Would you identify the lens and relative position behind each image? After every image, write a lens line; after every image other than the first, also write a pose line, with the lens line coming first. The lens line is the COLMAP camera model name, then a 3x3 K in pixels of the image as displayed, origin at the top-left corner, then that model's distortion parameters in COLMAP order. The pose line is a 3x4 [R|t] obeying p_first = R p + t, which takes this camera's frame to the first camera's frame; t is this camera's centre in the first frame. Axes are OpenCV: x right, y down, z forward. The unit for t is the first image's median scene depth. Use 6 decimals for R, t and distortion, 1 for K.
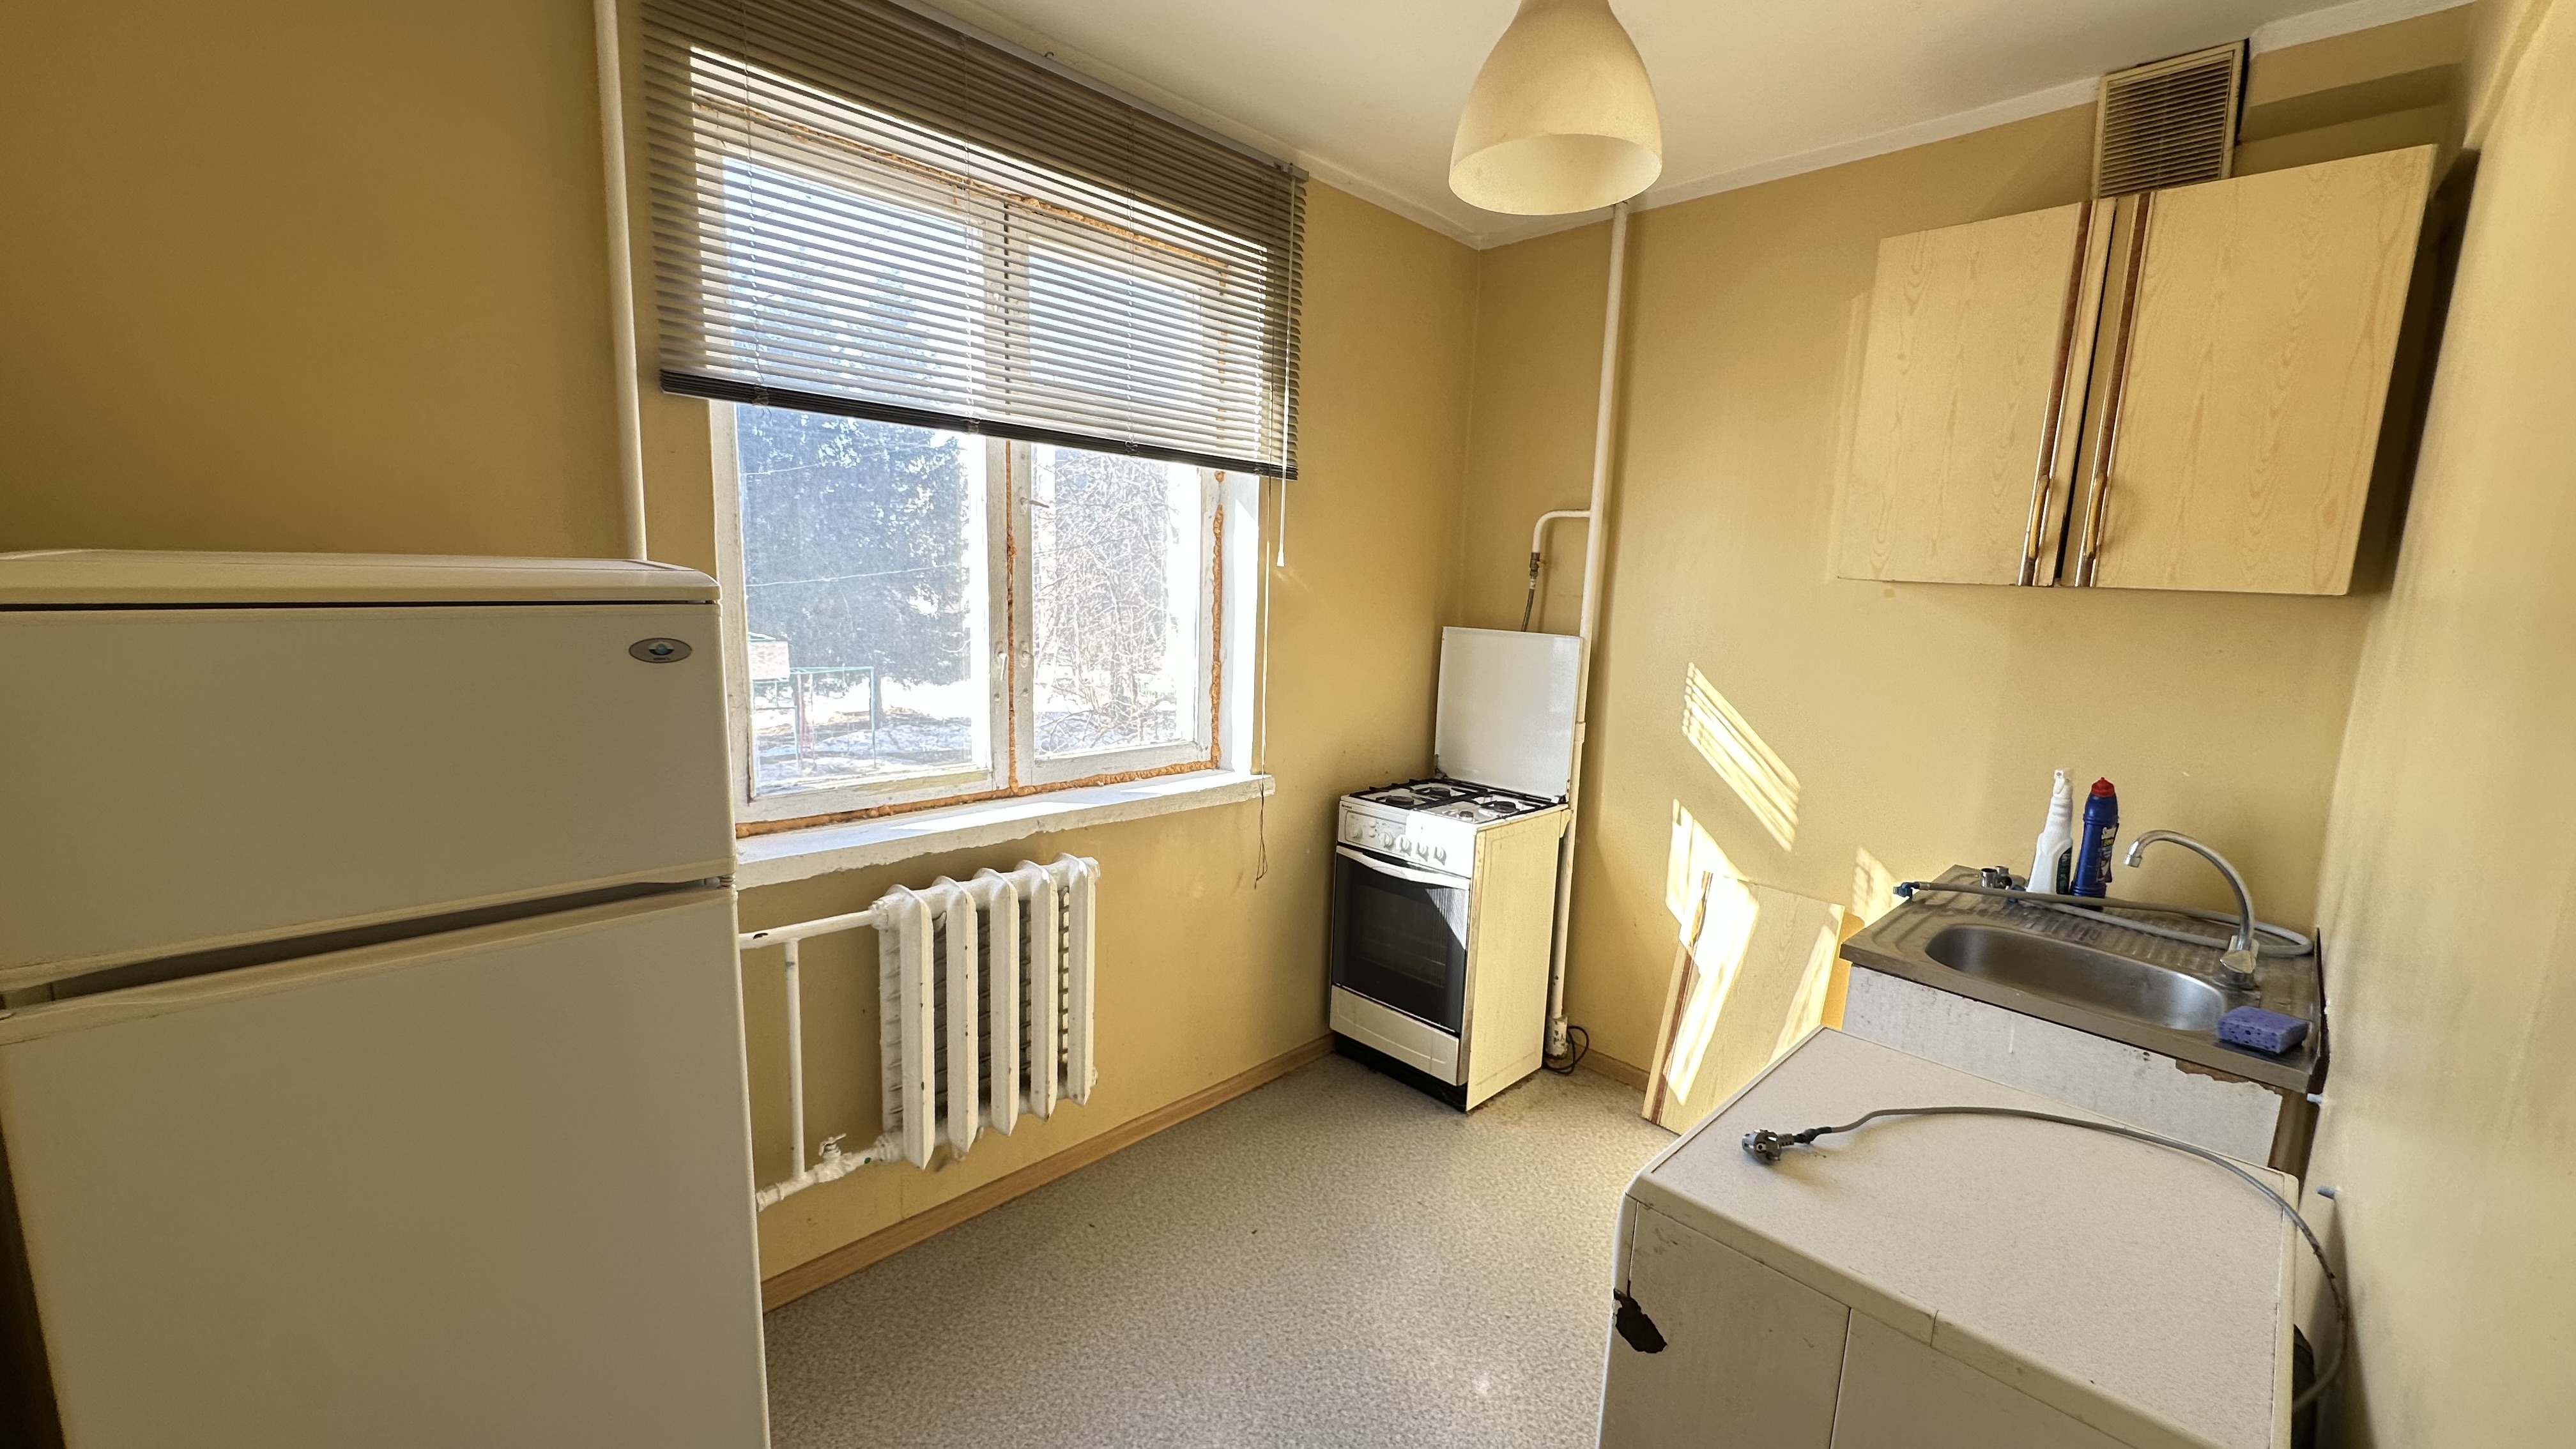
lens RADIAL K [[1023.0, 0, 1288.0], [0, 1023.0, 724.5], [0, 0, 1]] dist [-0.003976, 0.000318]
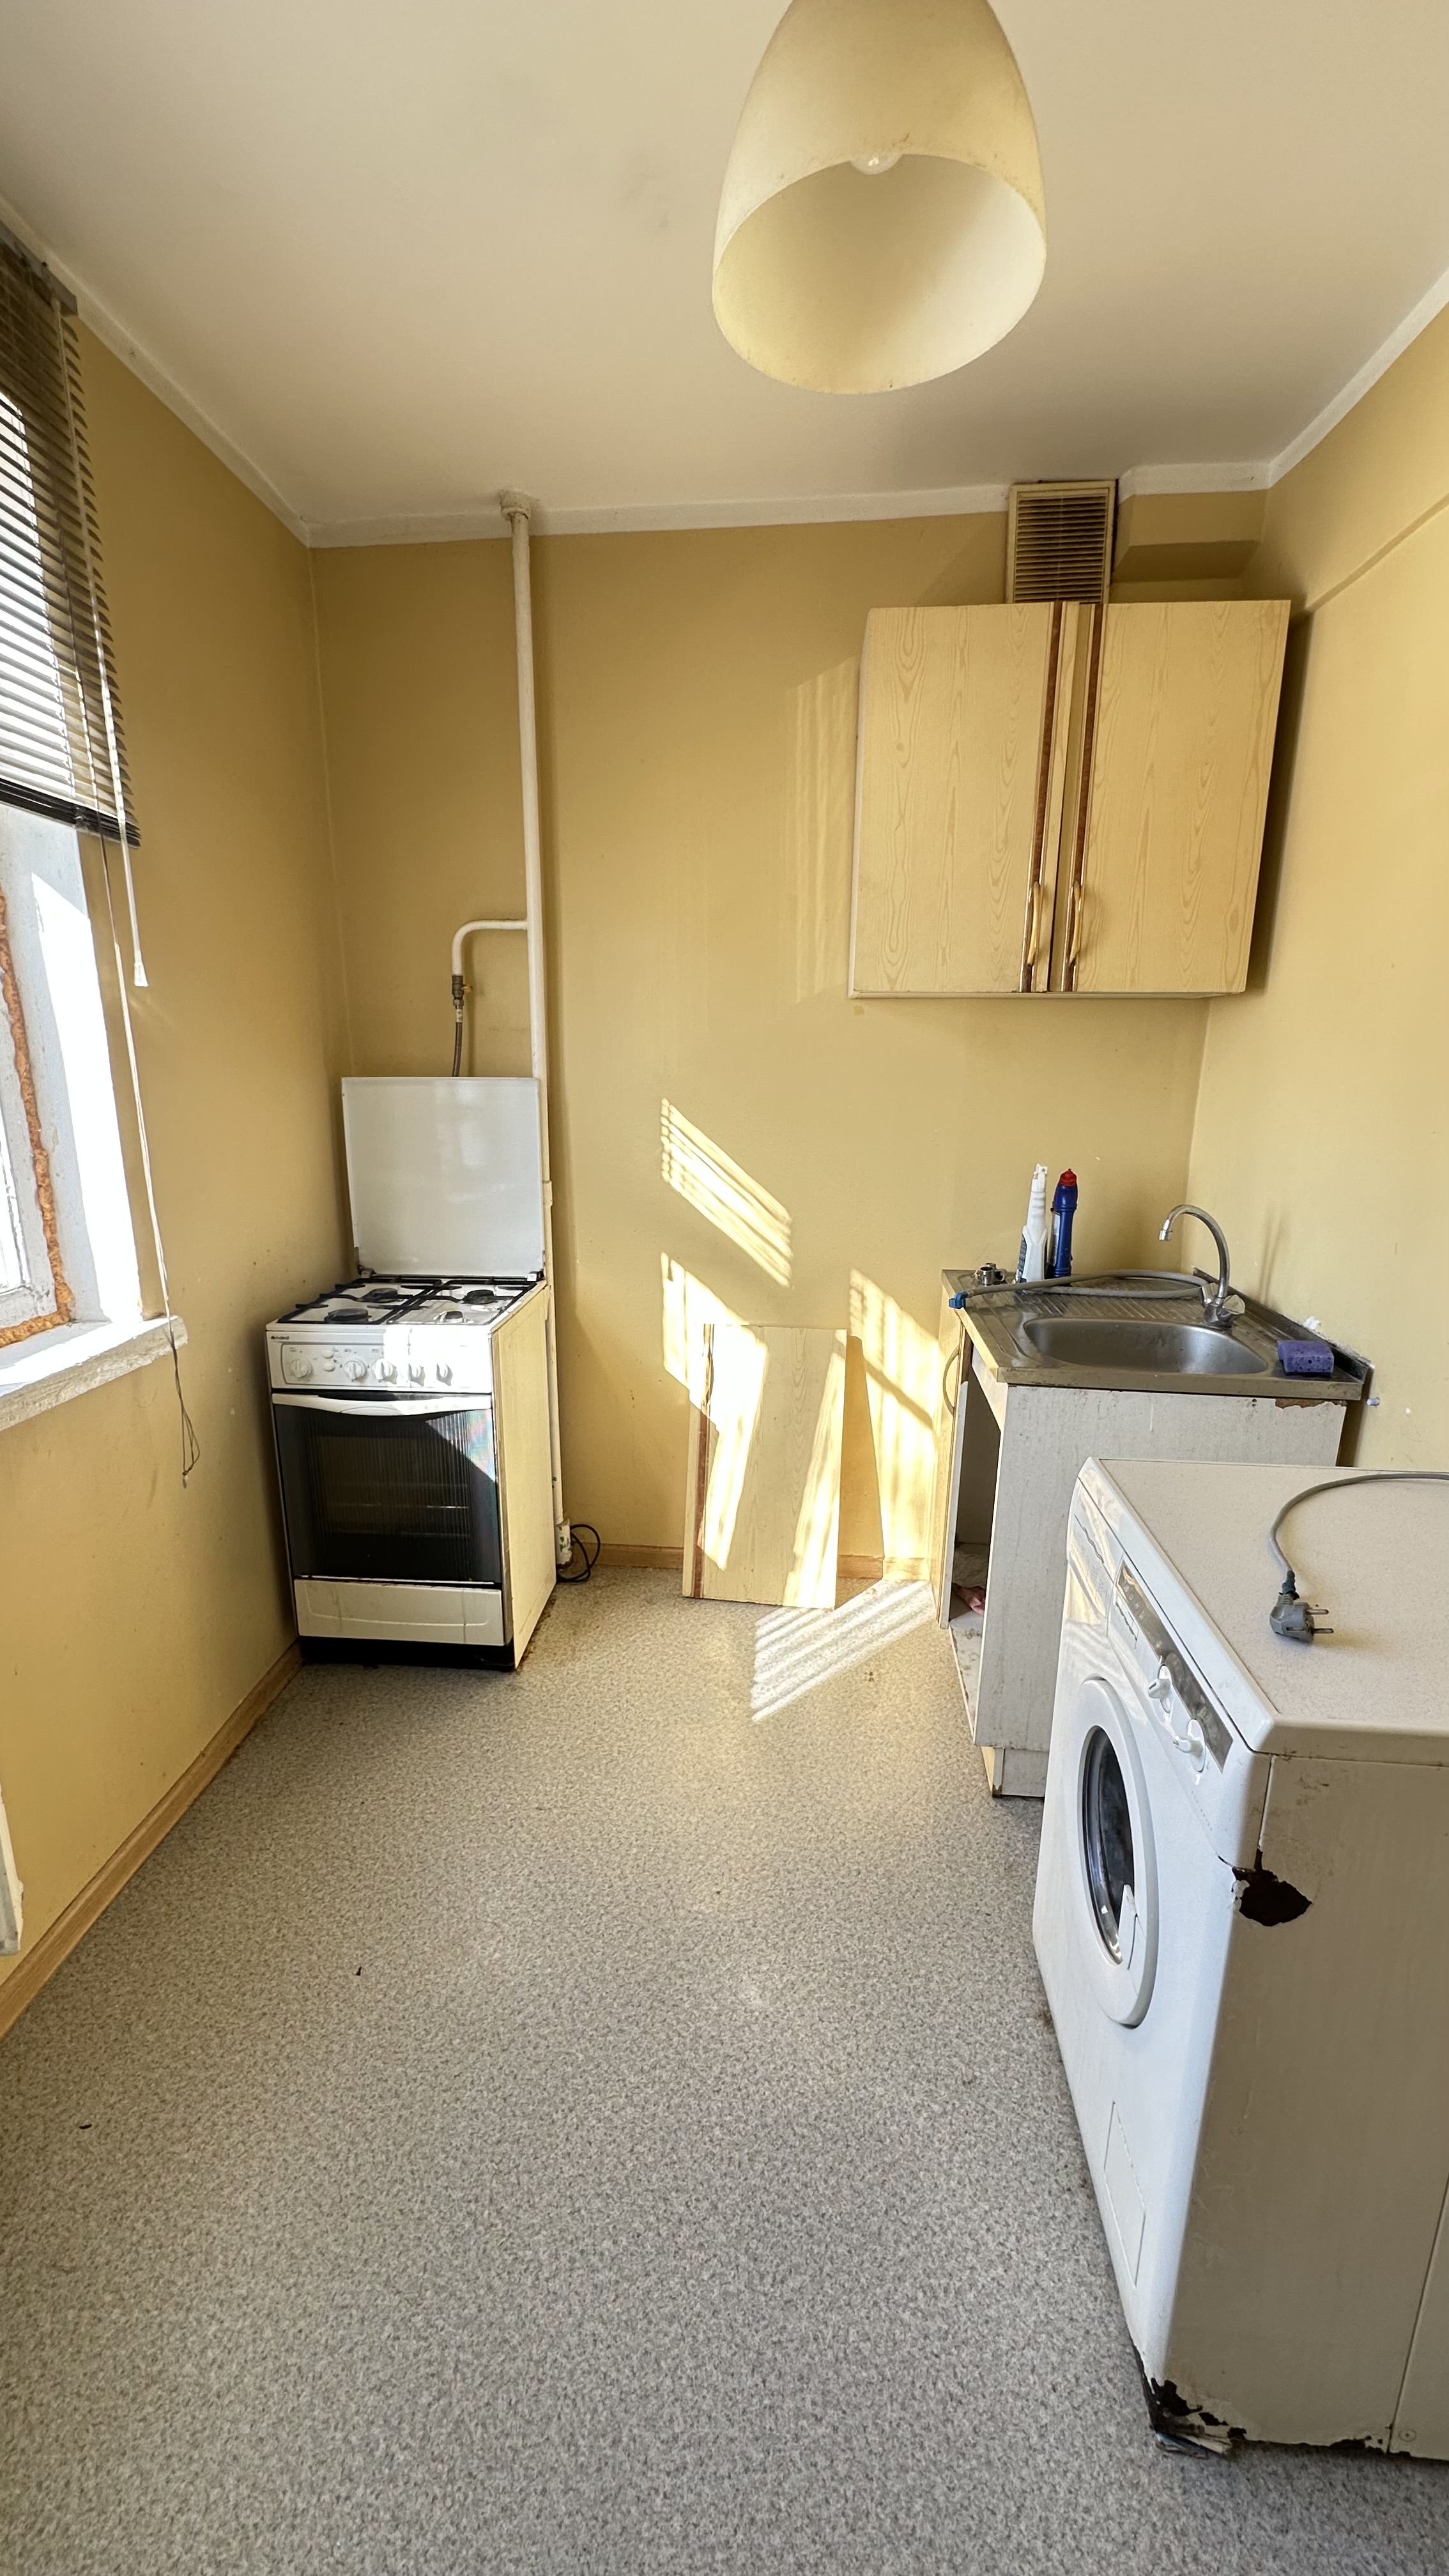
lens RADIAL K [[1023.0, 0, 722.8], [0, 1023.0, 1294.4], [0, 0, 1]] dist [-0.003976, 0.000318]
pose [[0.759889, -0.185680, 0.622971, -0.156959], [0.122696, 0.982080, 0.143053, -0.014432], [-0.638369, -0.032268, 0.769054, 0.275797]]
